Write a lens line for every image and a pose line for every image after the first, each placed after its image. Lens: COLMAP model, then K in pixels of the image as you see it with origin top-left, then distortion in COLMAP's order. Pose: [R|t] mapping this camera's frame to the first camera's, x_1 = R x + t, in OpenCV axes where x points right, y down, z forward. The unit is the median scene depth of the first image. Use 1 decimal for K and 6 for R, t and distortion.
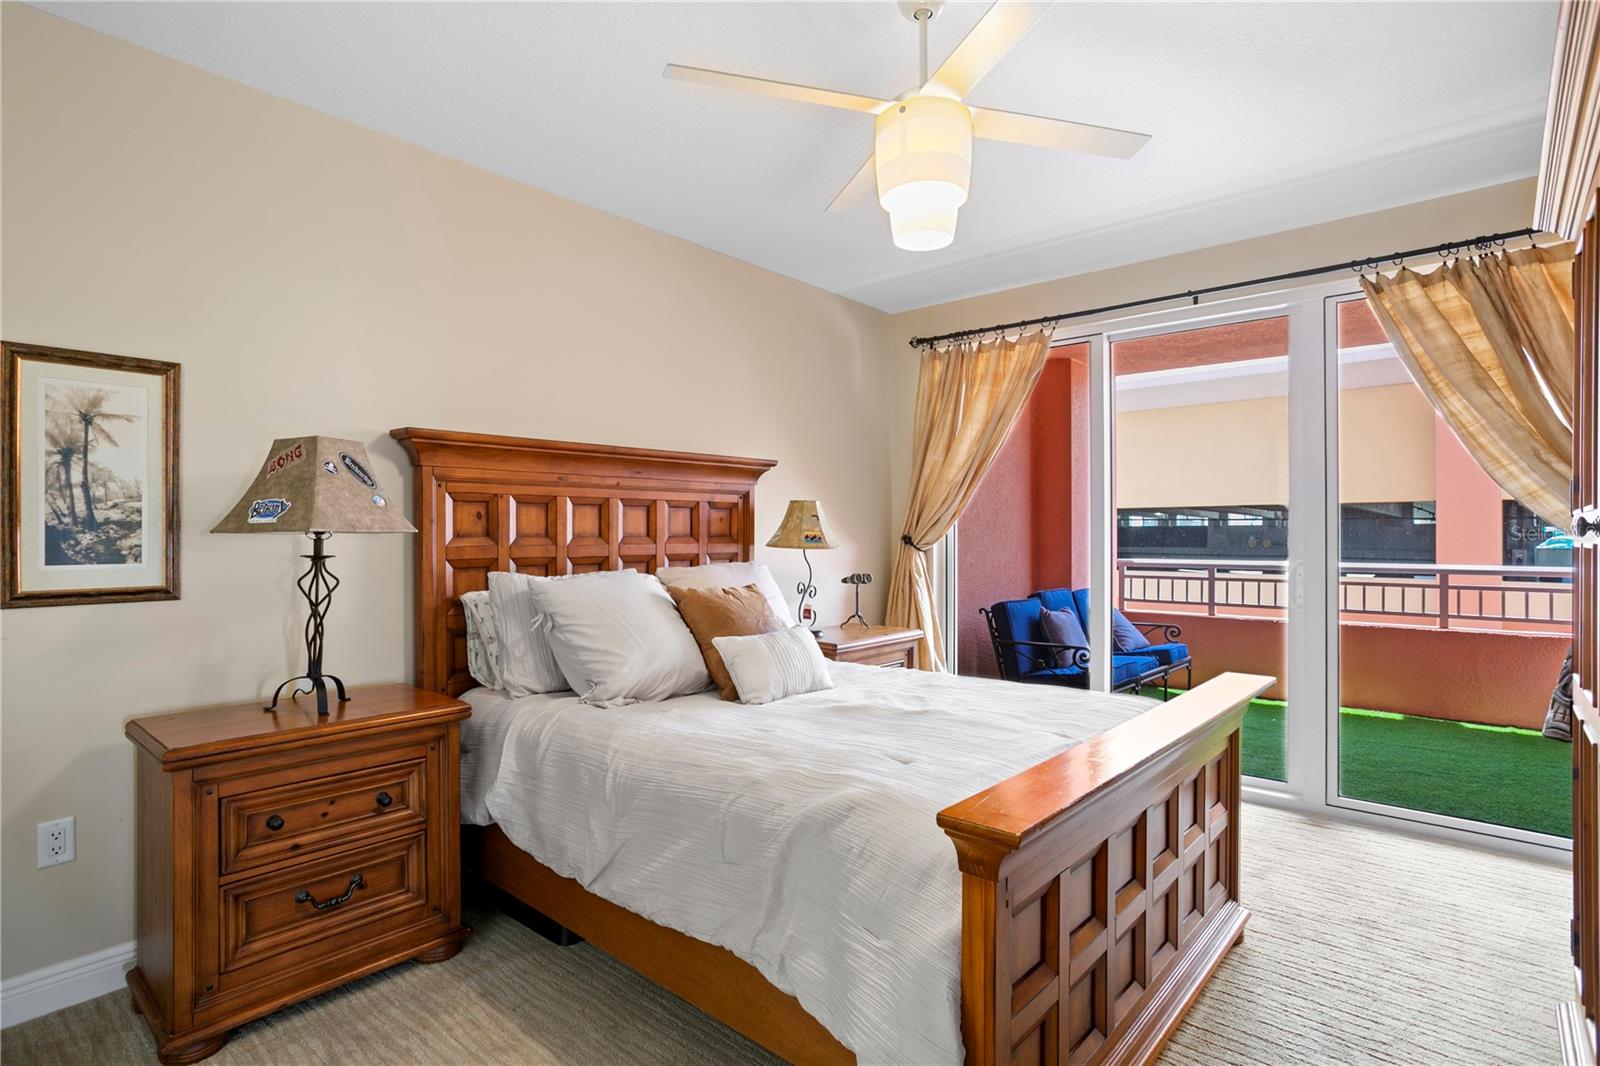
lens RADIAL K [[804.4, 0, 801.8], [0, 804.4, 526.7], [0, 0, 1]] dist [-0.032659, 0.001335]
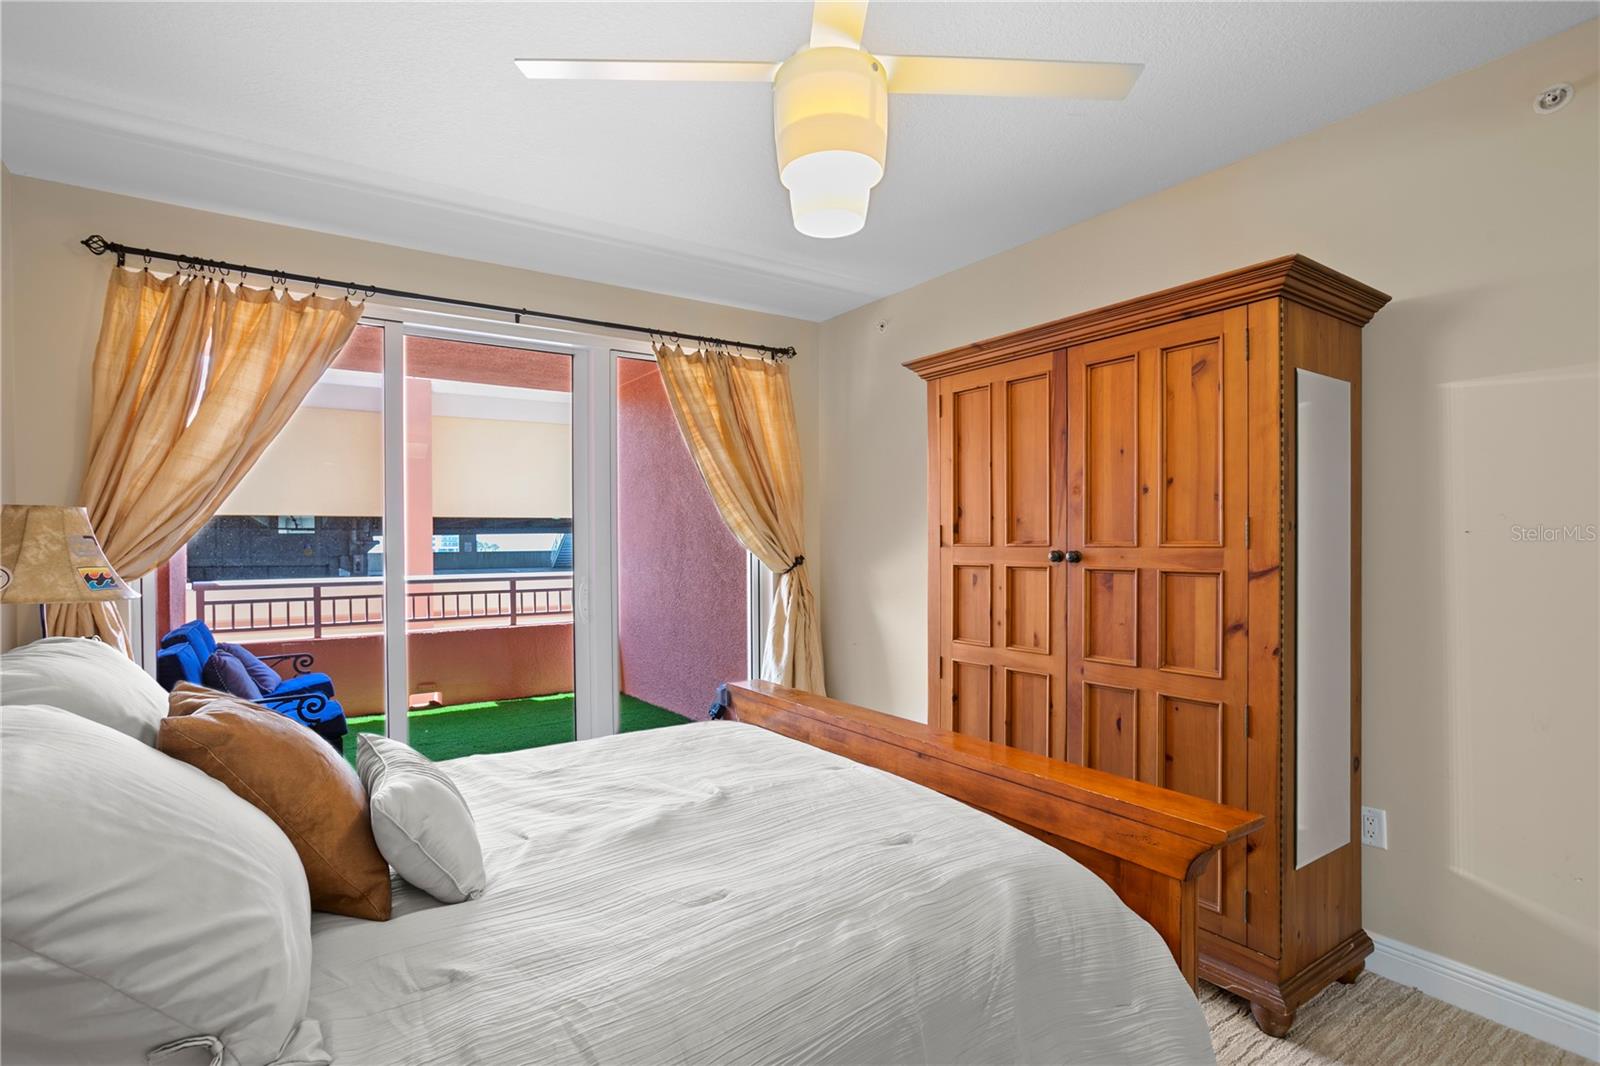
lens RADIAL K [[757.1, 0, 801.0], [0, 757.1, 538.7], [0, 0, 1]] dist [-0.030346, 0.011514]
pose [[0.261742, -0.000432, 0.965138, -0.287674], [-0.005137, 0.999985, 0.001841, -0.013799], [-0.965124, -0.005440, 0.261736, 0.378914]]
